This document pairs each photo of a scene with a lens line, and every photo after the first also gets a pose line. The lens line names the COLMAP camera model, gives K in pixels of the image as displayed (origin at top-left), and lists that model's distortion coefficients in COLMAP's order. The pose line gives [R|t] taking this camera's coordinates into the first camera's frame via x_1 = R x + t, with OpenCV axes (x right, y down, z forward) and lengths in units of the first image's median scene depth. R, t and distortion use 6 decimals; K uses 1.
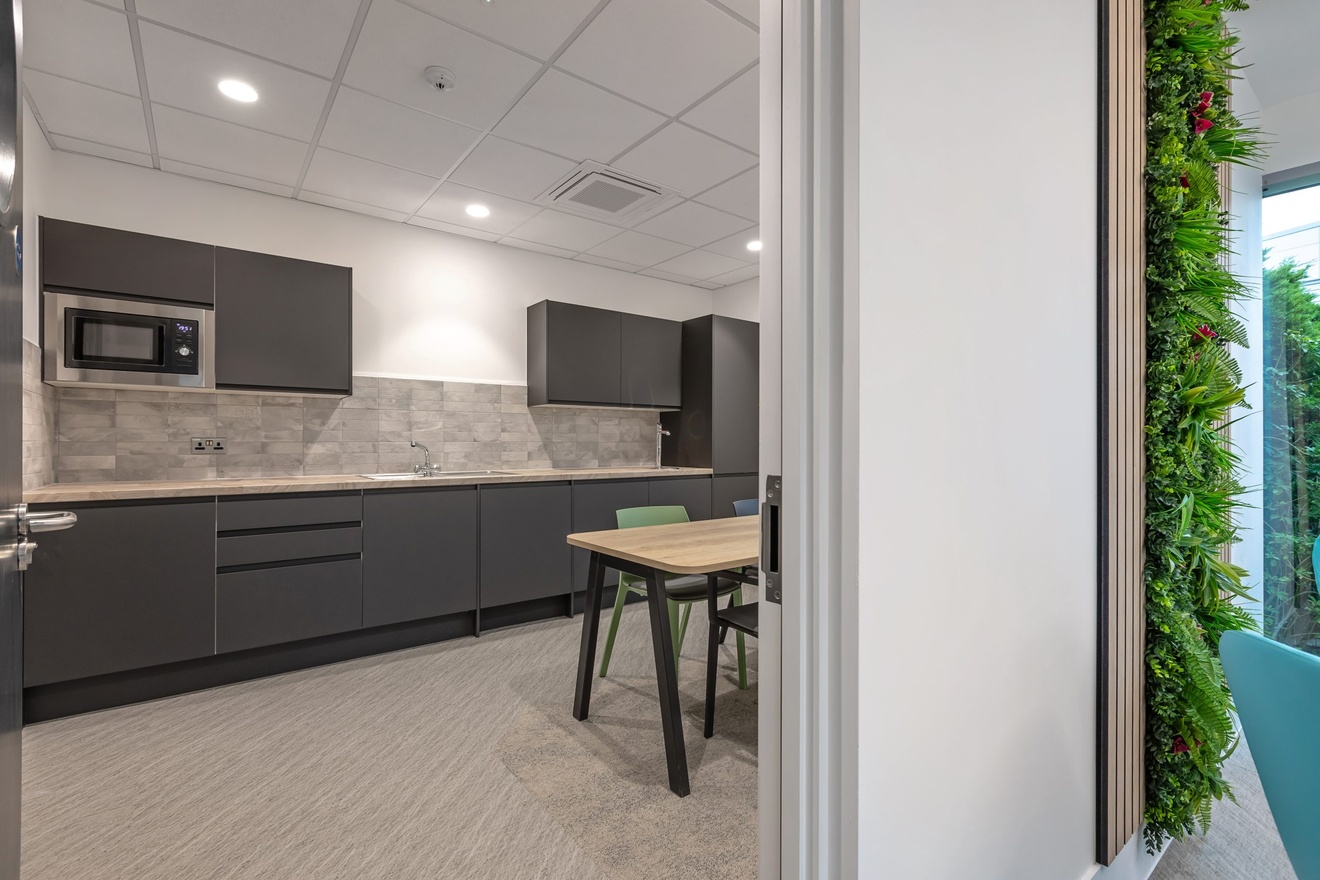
lens RADIAL K [[592.8, 0, 652.8], [0, 592.8, 440.6], [0, 0, 1]] dist [-0.000155, 0.000356]
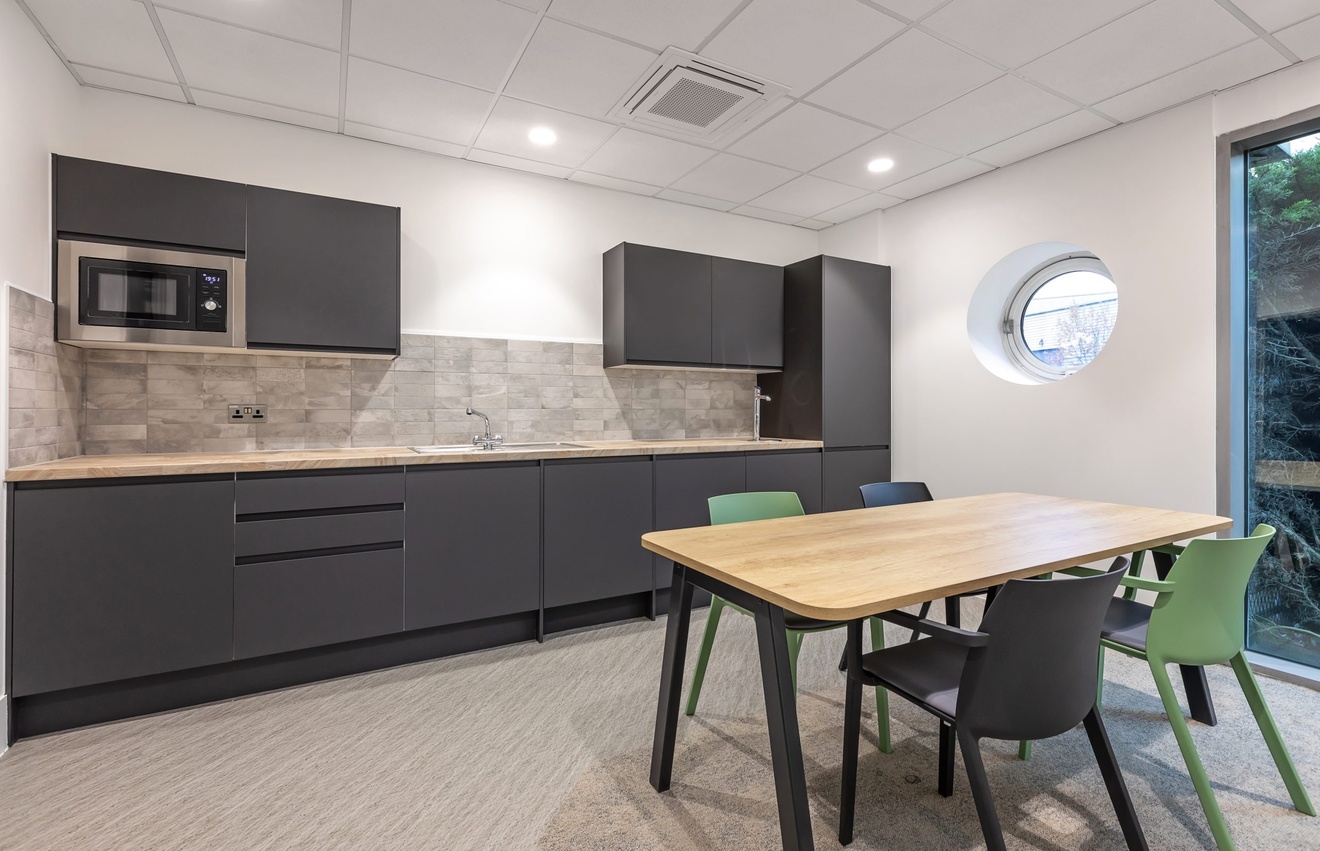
lens RADIAL K [[592.3, 0, 655.1], [0, 592.3, 411.7], [0, 0, 1]] dist [-0.001006, 0.000016]
pose [[0.989612, -0.000900, -0.143763, -0.017054], [0.001778, 0.999981, 0.005975, 0.001688], [0.143755, -0.006168, 0.989594, 0.211508]]
